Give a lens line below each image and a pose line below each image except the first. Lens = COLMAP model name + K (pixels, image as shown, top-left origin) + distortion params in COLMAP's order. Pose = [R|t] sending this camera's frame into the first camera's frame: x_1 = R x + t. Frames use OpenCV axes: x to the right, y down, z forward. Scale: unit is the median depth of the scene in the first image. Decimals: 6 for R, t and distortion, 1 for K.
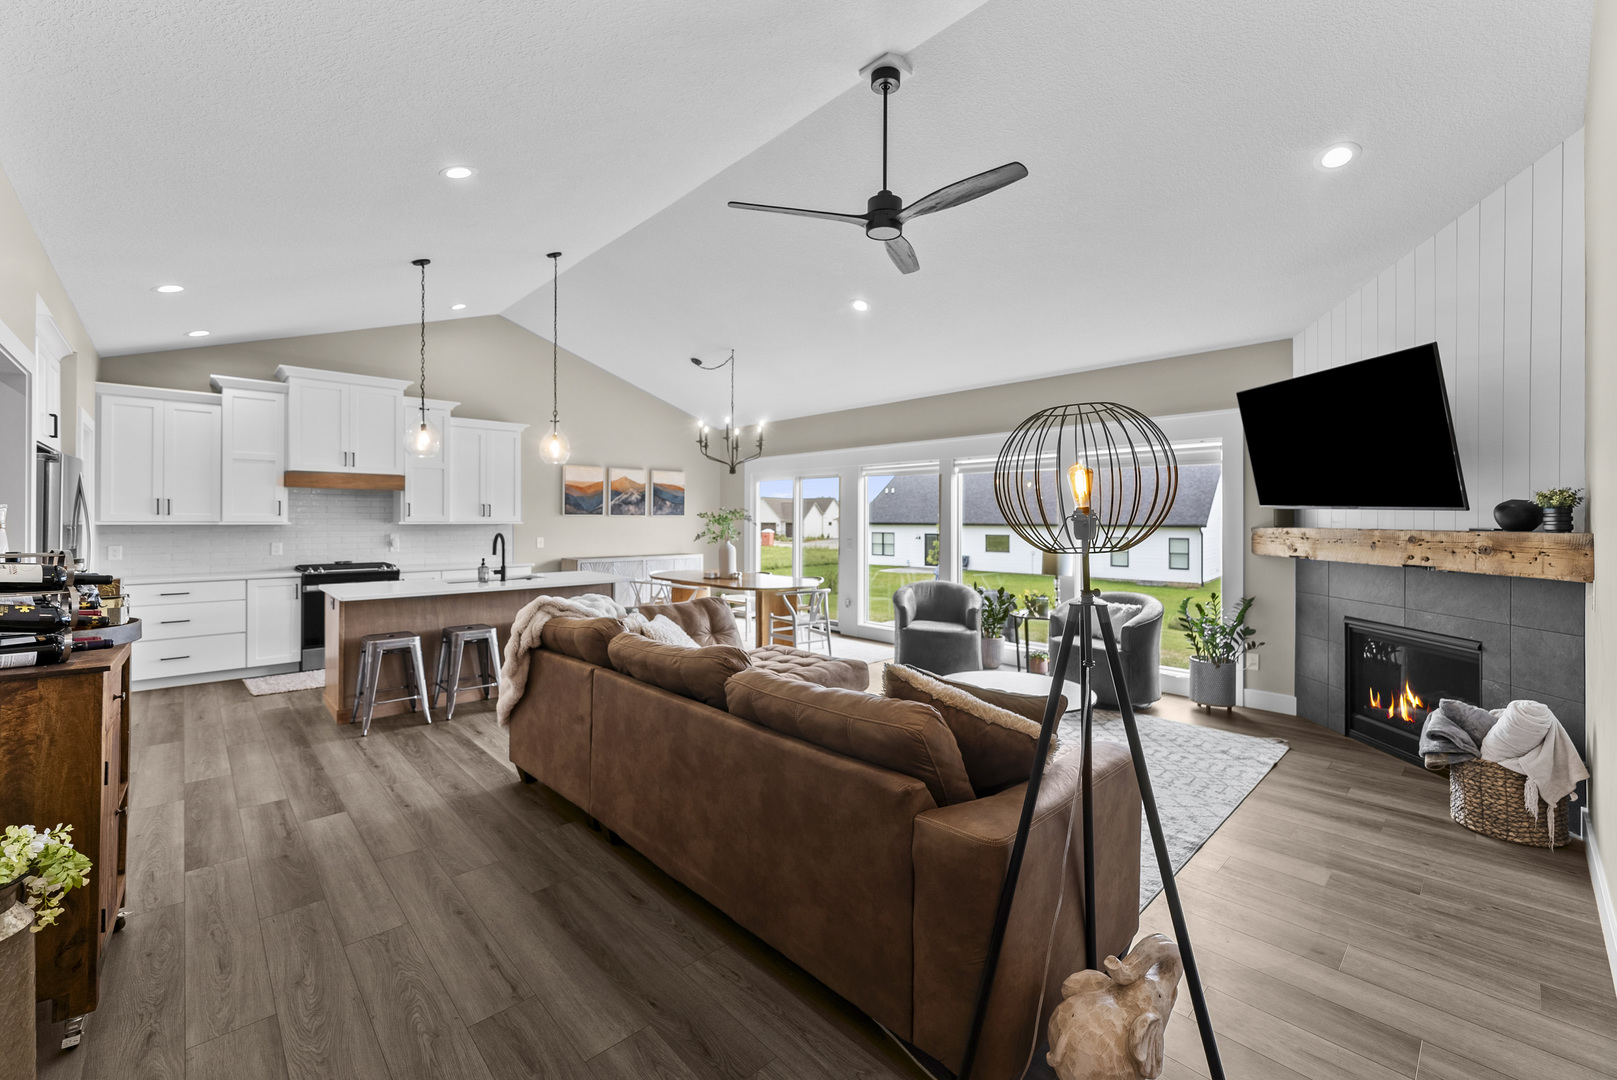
lens RADIAL K [[664.0, 0, 812.0], [0, 664.0, 523.0], [0, 0, 1]] dist [0.004308, 0.000255]
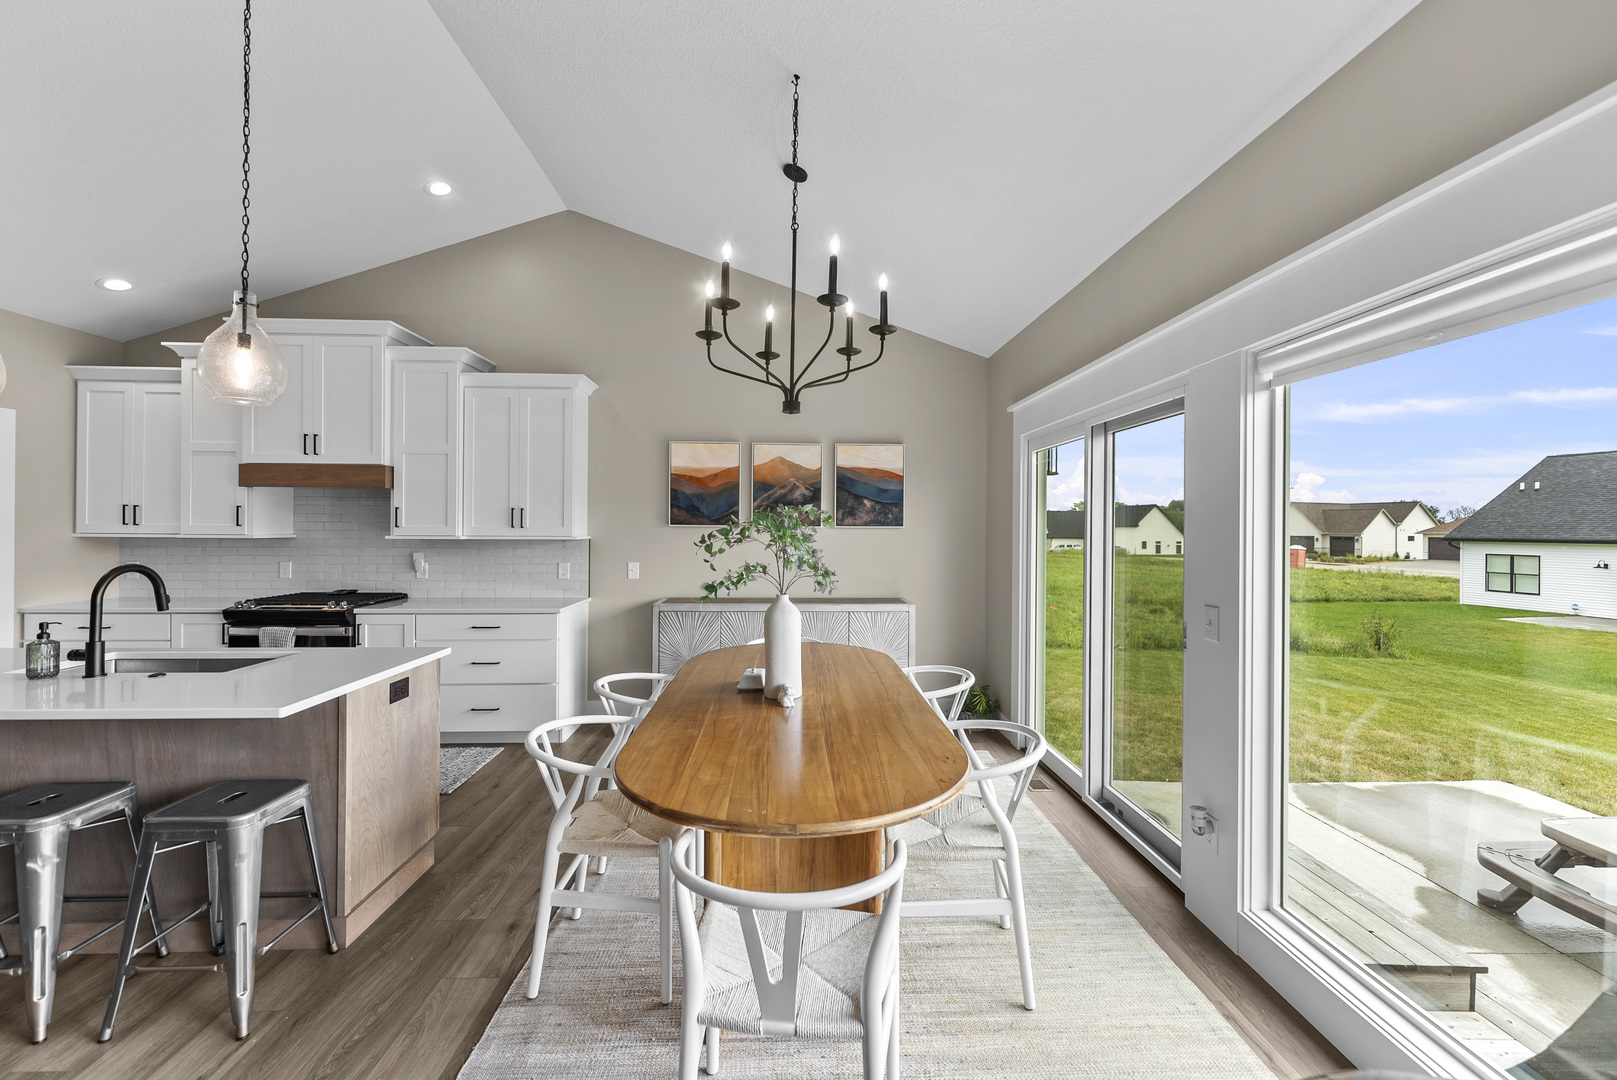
lens RADIAL K [[664.0, 0, 809.8], [0, 664.0, 537.6], [0, 0, 1]] dist [0.004308, 0.000255]
pose [[0.756083, 0.010139, -0.654397, 0.105518], [-0.007359, 0.999948, 0.006989, -0.006070], [0.654434, -0.000468, 0.756119, 0.598866]]
